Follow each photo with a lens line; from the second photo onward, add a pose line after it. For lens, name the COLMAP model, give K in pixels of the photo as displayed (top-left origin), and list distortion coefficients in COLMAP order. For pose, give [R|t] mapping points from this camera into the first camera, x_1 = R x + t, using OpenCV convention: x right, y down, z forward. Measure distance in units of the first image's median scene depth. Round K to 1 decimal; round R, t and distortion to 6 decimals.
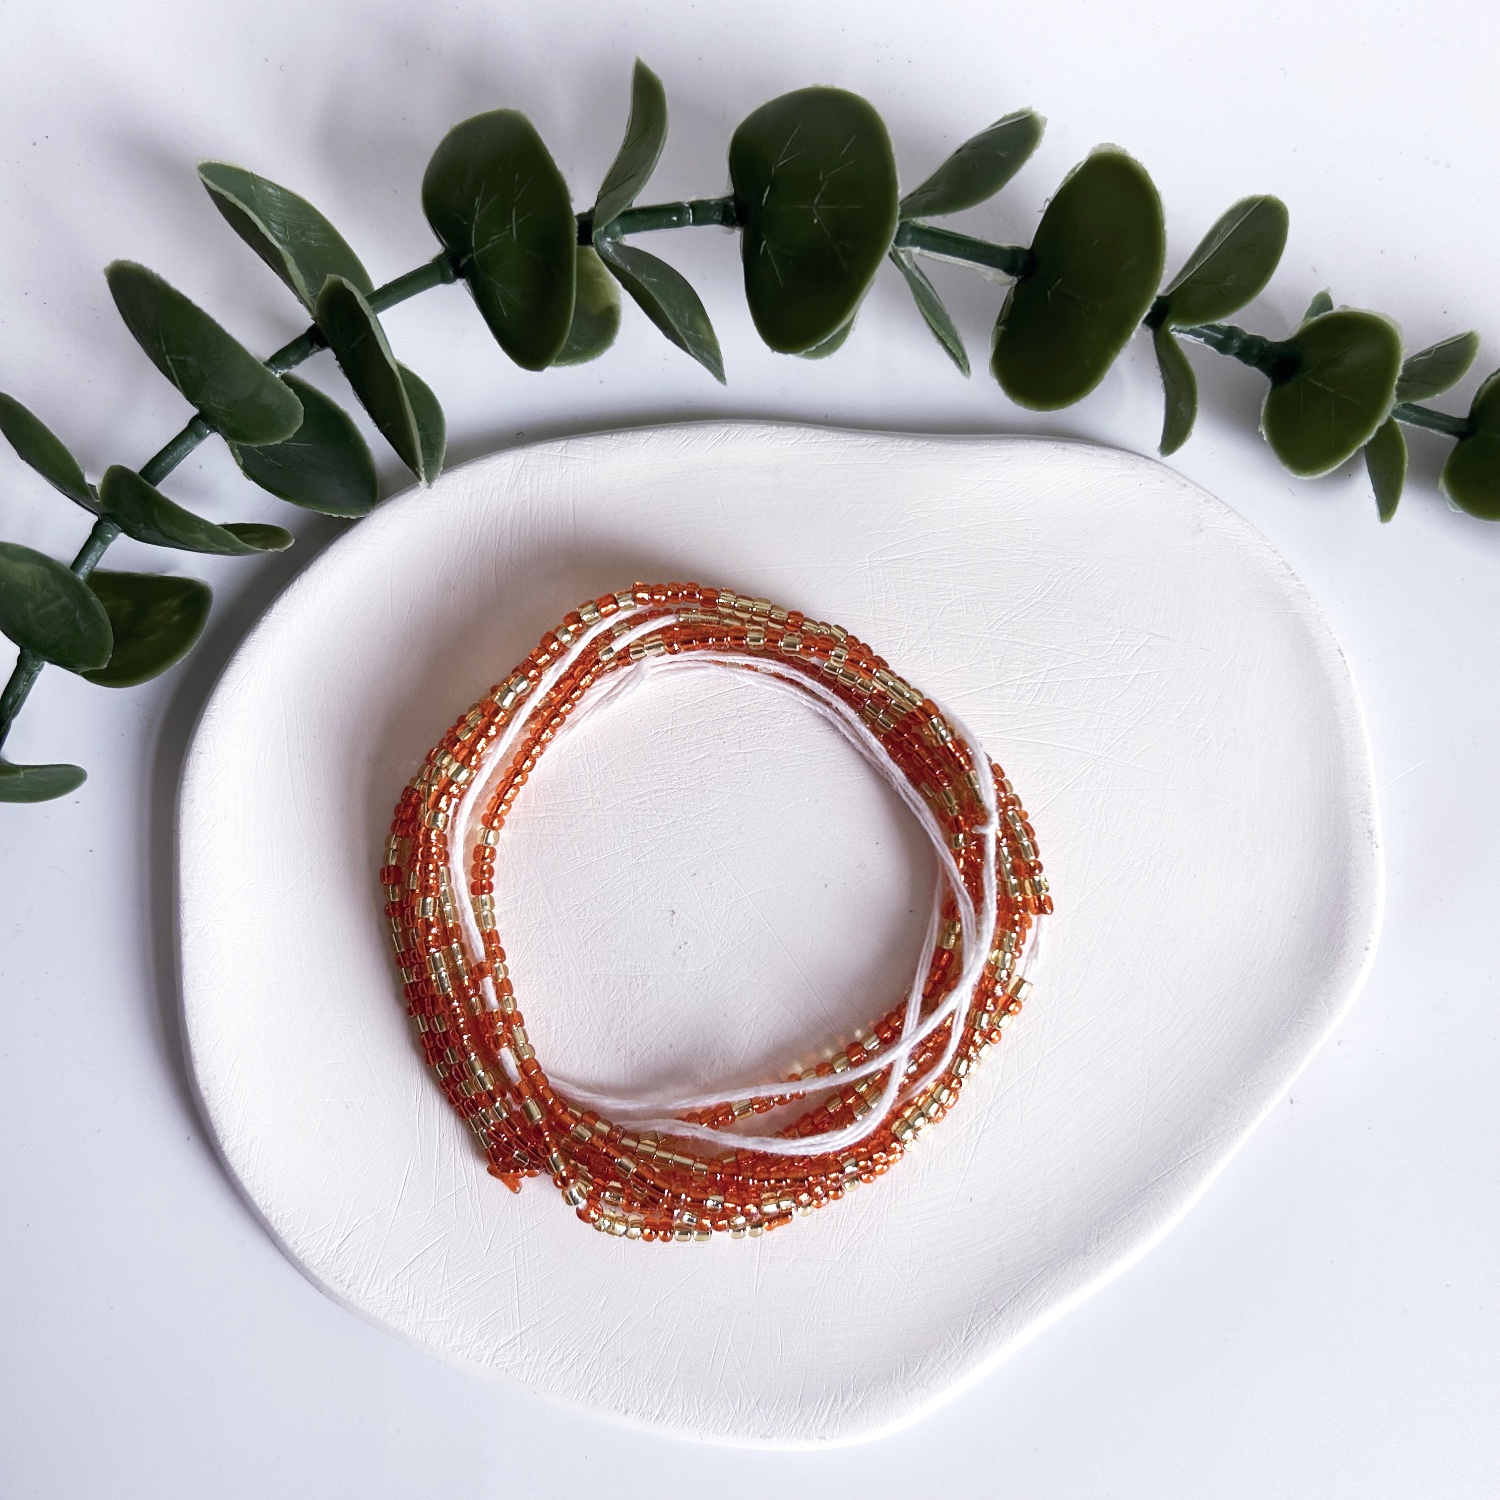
lens RADIAL K [[1706.4, 0, 759.0], [0, 1706.4, 742.6], [0, 0, 1]] dist [-0.054609, 0.000000]
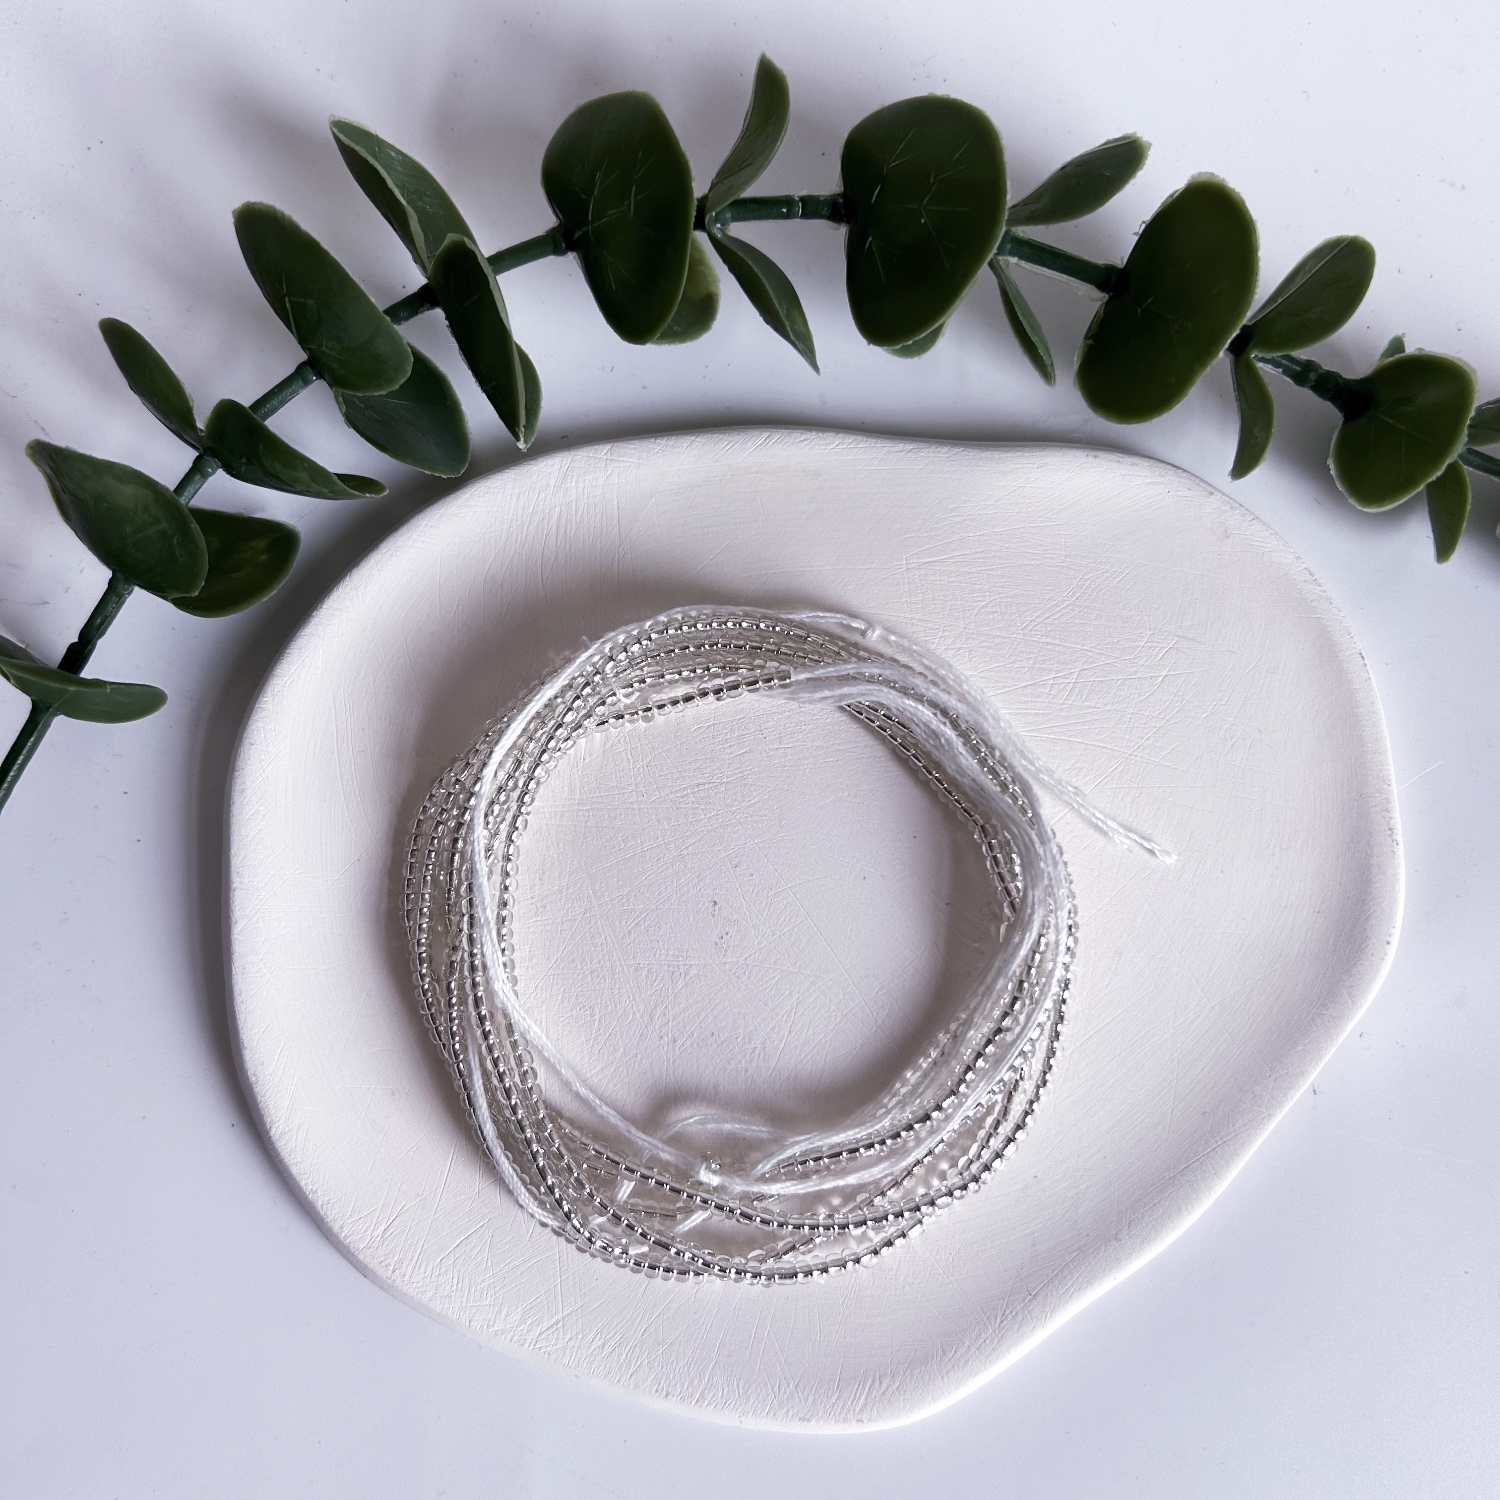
lens RADIAL K [[1706.4, 0, 742.4], [0, 1706.4, 748.7], [0, 0, 1]] dist [-0.054609, 0.000000]
pose [[0.996710, 0.081049, 0.000409, -0.048673], [-0.080986, 0.996110, -0.034731, 0.056066], [-0.003223, 0.034583, 0.999397, -0.023412]]
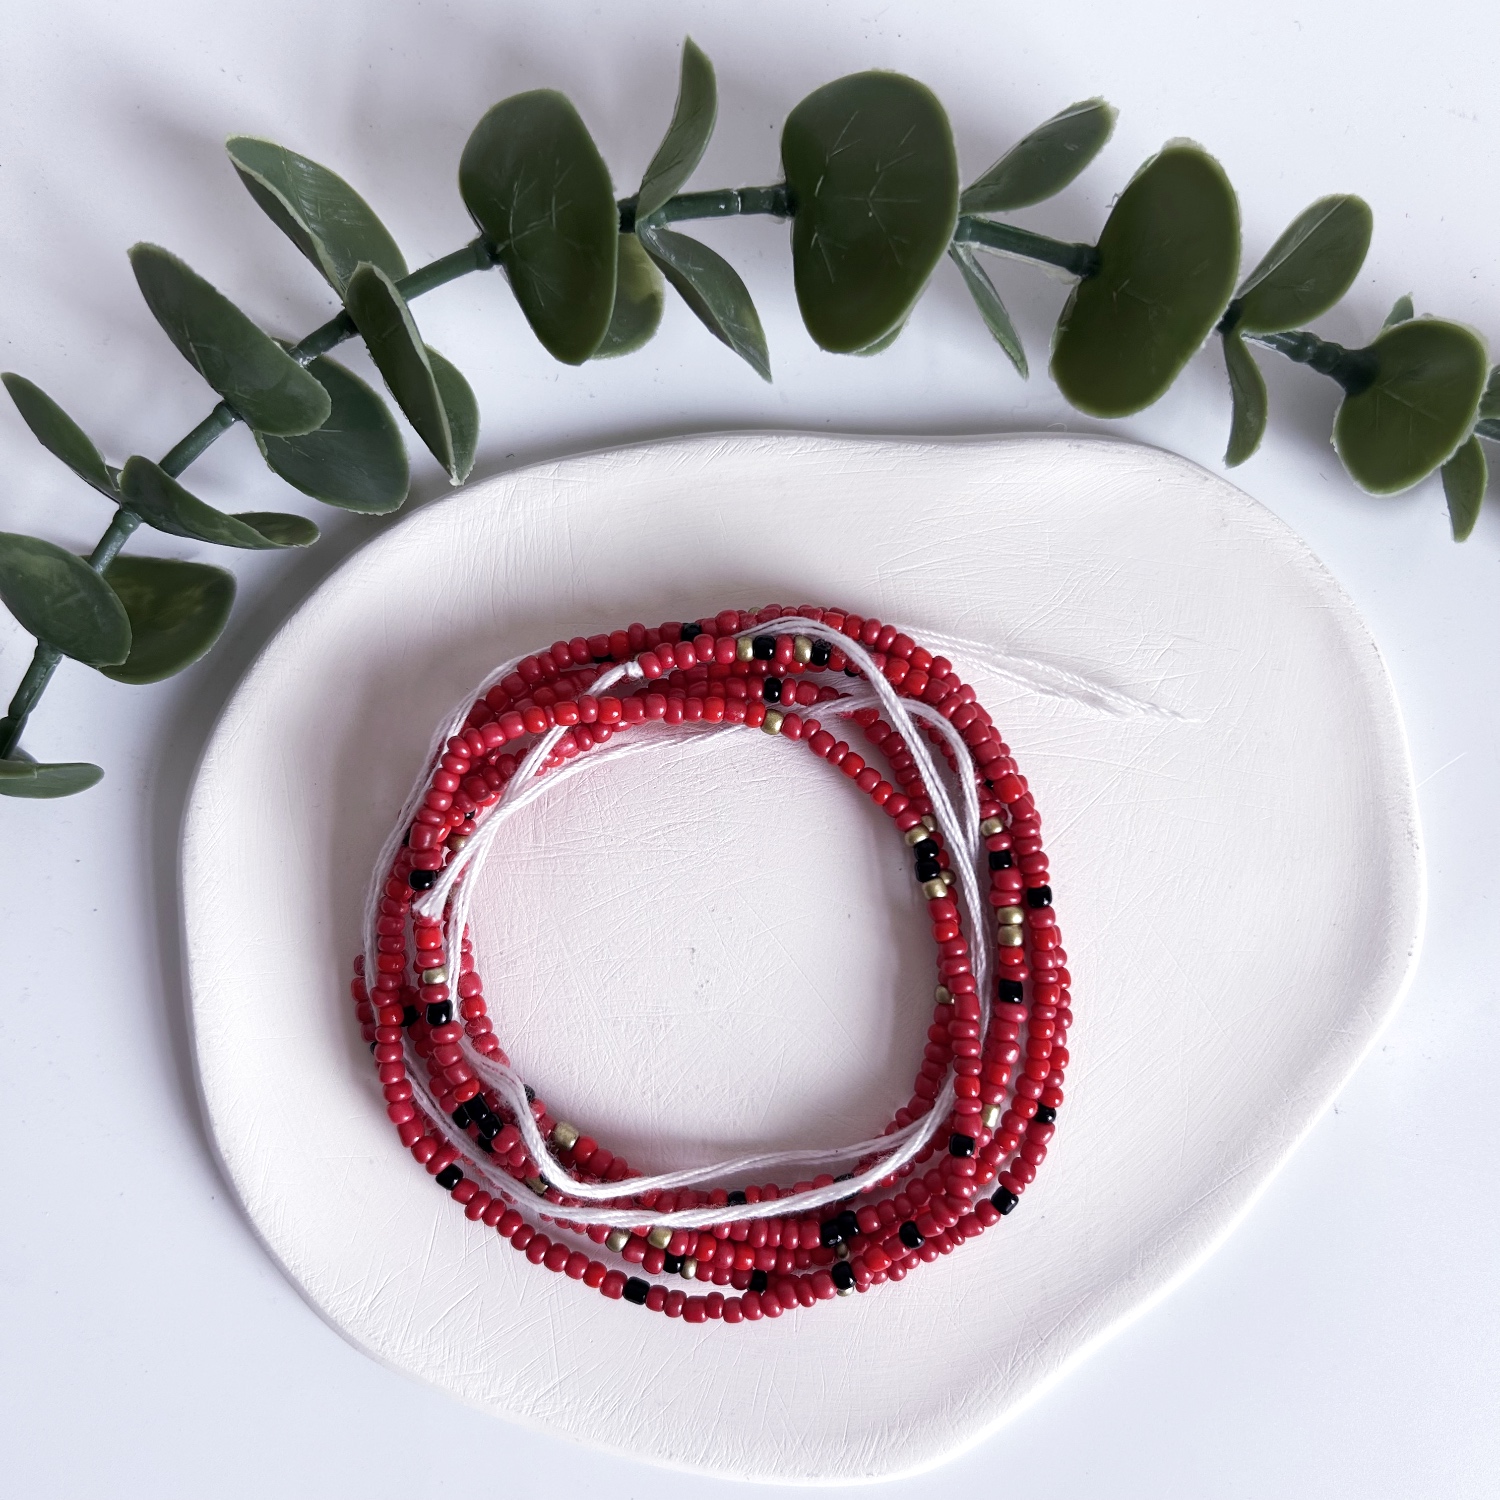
lens RADIAL K [[1706.4, 0, 748.5], [0, 1706.4, 746.9], [0, 0, 1]] dist [-0.054609, 0.000000]
pose [[0.999234, 0.028273, -0.027057, -0.000790], [-0.027181, 0.998833, 0.039915, -0.044332], [0.028154, -0.039149, 0.998837, 0.037752]]
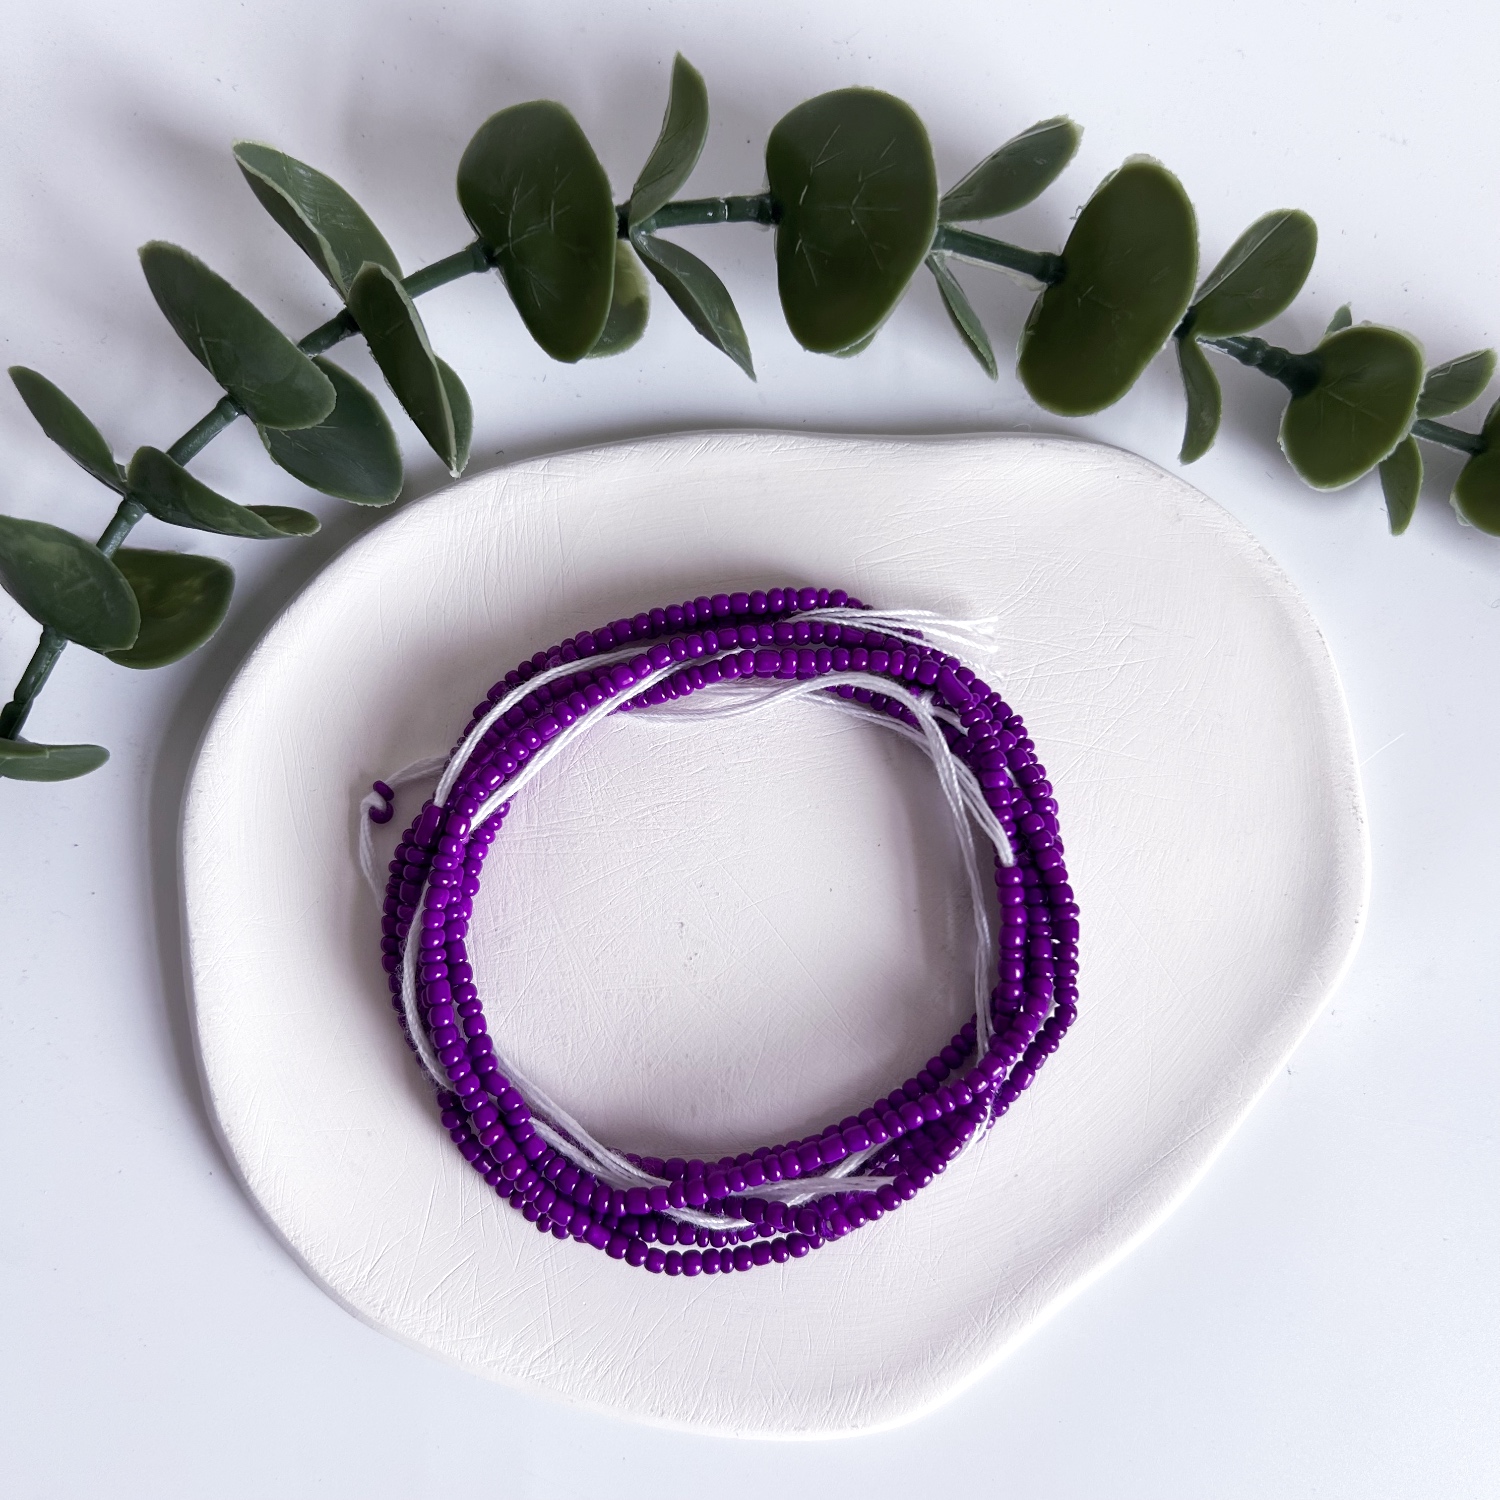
lens RADIAL K [[1706.4, 0, 755.1], [0, 1706.4, 751.0], [0, 0, 1]] dist [-0.054609, 0.000000]
pose [[0.999384, 0.022971, 0.026535, -0.042242], [-0.023510, 0.999519, 0.020204, -0.012391], [-0.026058, -0.020815, 0.999444, -0.010067]]
